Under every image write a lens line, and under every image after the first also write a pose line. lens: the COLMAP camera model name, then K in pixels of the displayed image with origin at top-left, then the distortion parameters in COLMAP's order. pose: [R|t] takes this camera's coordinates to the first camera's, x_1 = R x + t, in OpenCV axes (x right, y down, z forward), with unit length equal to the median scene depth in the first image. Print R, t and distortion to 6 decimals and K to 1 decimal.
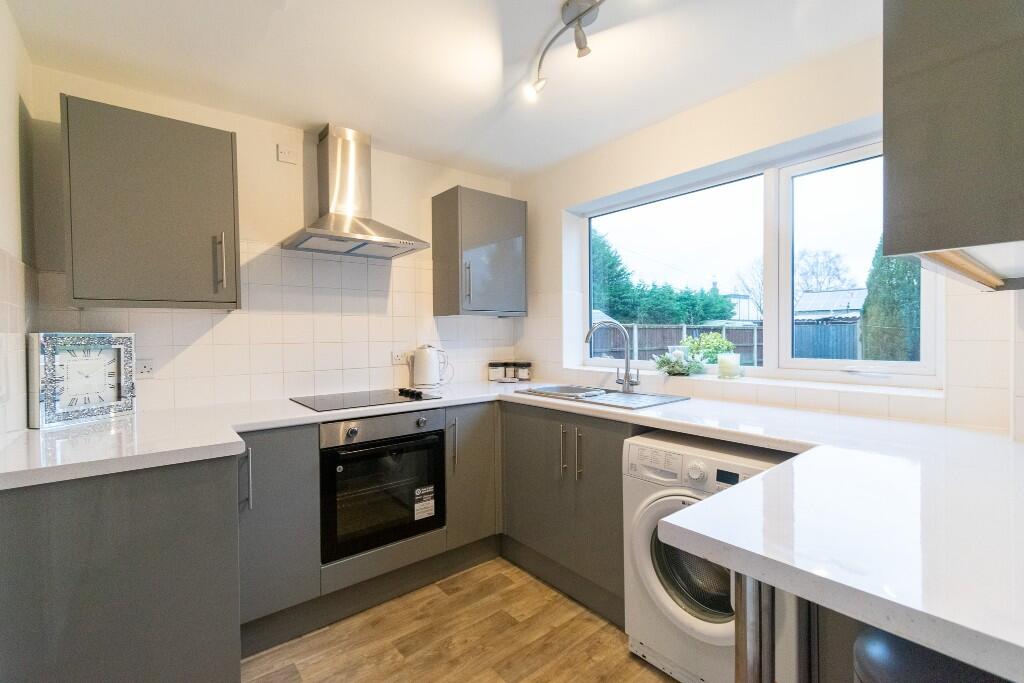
lens RADIAL K [[451.8, 0, 512.0], [0, 451.8, 341.5], [0, 0, 1]] dist [0.003639, -0.000640]
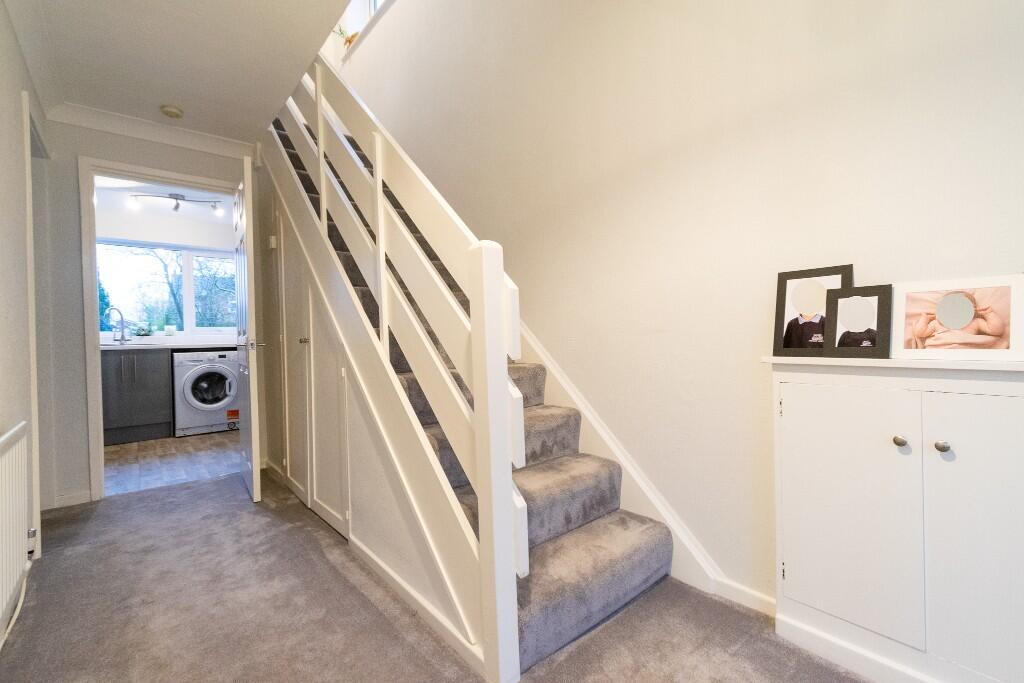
lens RADIAL K [[444.9, 0, 514.1], [0, 444.9, 336.0], [0, 0, 1]] dist [0.001406, -0.000034]
pose [[-0.029534, 0.005330, 0.999550, -1.861506], [0.045441, 0.998959, -0.003984, 0.170313], [-0.998530, 0.045303, -0.029746, -0.685036]]
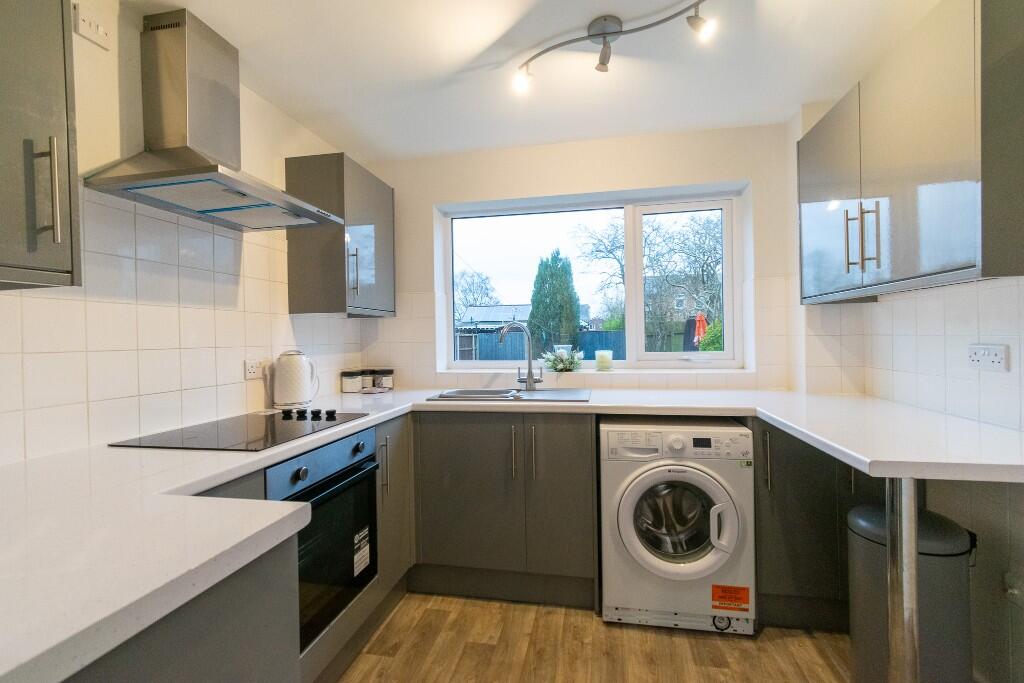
lens RADIAL K [[451.8, 0, 512.0], [0, 451.8, 341.5], [0, 0, 1]] dist [0.003639, -0.000640]
pose [[0.771444, -0.009730, 0.636223, -0.486704], [0.022269, 0.999683, -0.011713, 0.011435], [-0.635908, 0.023204, 0.771416, 0.227232]]
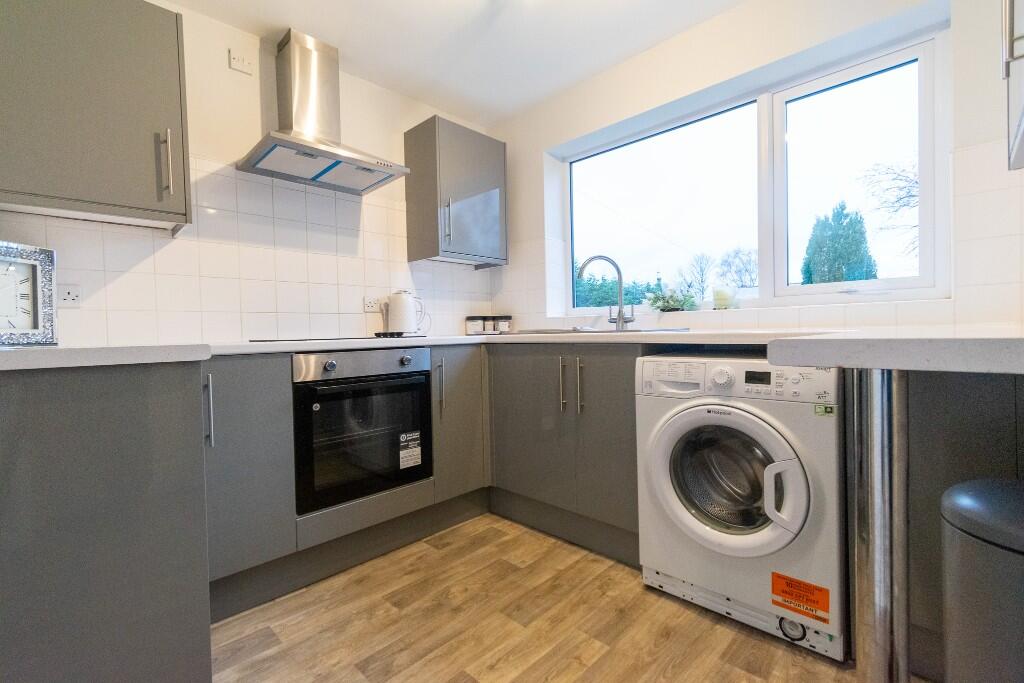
lens RADIAL K [[451.8, 0, 512.0], [0, 451.8, 341.5], [0, 0, 1]] dist [0.003639, -0.000640]
pose [[0.993864, -0.015487, 0.109517, -0.087057], [0.015205, 0.999879, 0.003411, 0.139789], [-0.109557, -0.001725, 0.993979, 0.078071]]
